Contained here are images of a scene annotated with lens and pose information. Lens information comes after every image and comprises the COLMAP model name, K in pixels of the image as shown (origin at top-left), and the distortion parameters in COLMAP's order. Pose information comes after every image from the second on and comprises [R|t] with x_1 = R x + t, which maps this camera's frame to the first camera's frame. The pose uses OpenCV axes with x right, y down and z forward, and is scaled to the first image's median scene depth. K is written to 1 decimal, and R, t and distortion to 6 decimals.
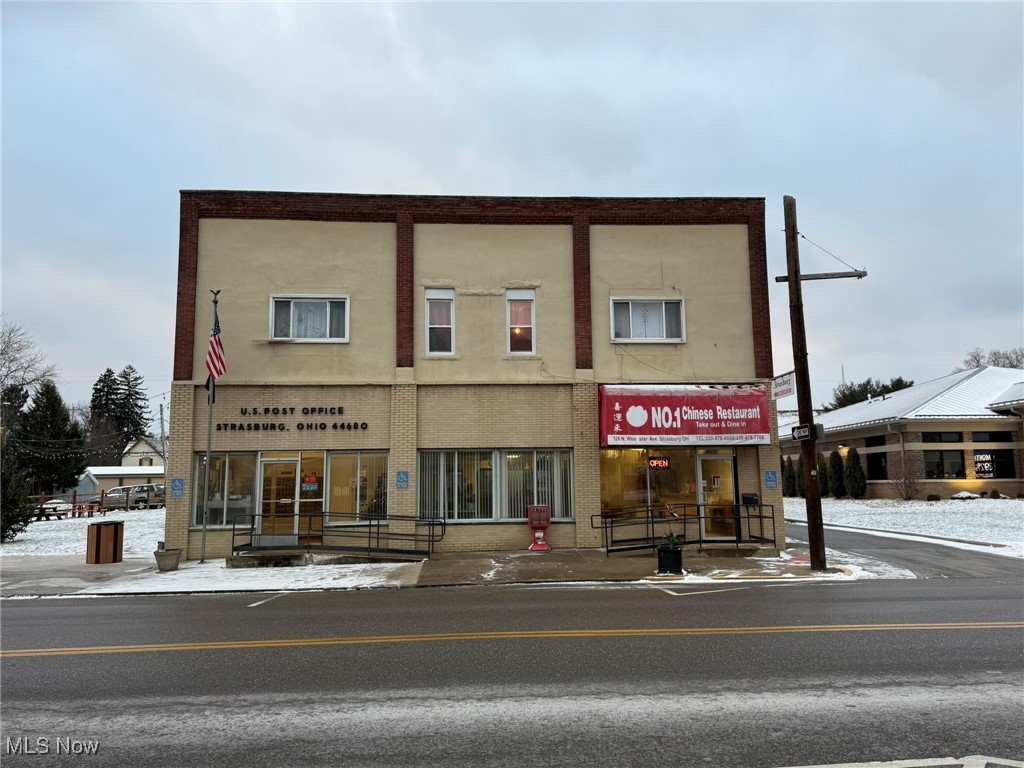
lens RADIAL K [[770.5, 0, 507.5], [0, 770.5, 382.6], [0, 0, 1]] dist [0.071705, -0.049368]
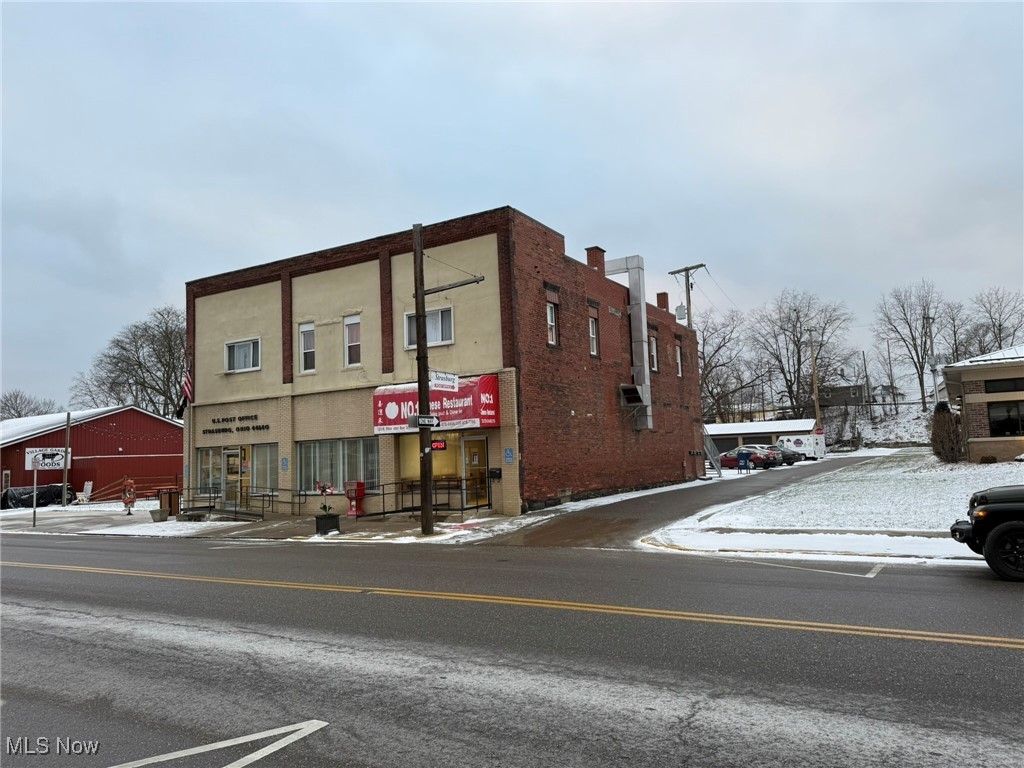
lens RADIAL K [[721.1, 0, 504.9], [0, 721.1, 385.1], [0, 0, 1]] dist [0.084801, -0.060800]
pose [[0.829005, -0.077143, -0.553895, 0.928179], [0.104700, 0.994337, 0.018218, 0.000294], [0.549353, -0.073095, 0.832387, 0.116441]]
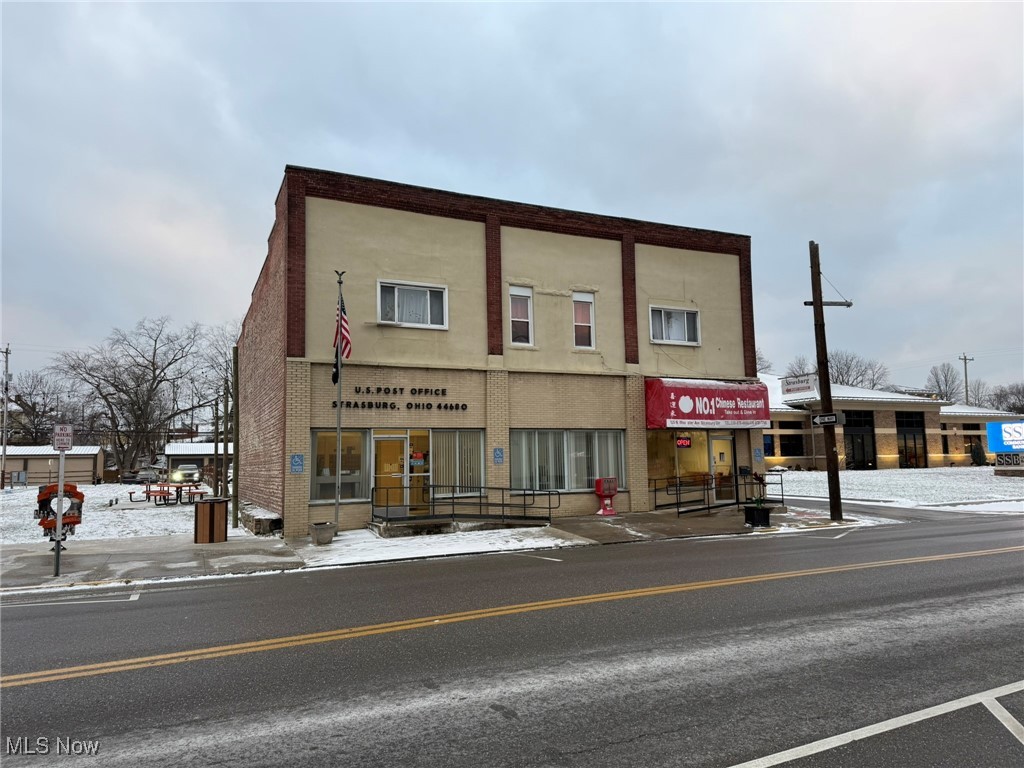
lens RADIAL K [[721.1, 0, 507.7], [0, 721.1, 388.2], [0, 0, 1]] dist [0.084801, -0.060800]
pose [[0.928570, 0.032771, 0.369707, -0.500842], [-0.041159, 0.999043, 0.014820, 0.011822], [-0.368867, -0.028978, 0.929030, 0.026258]]
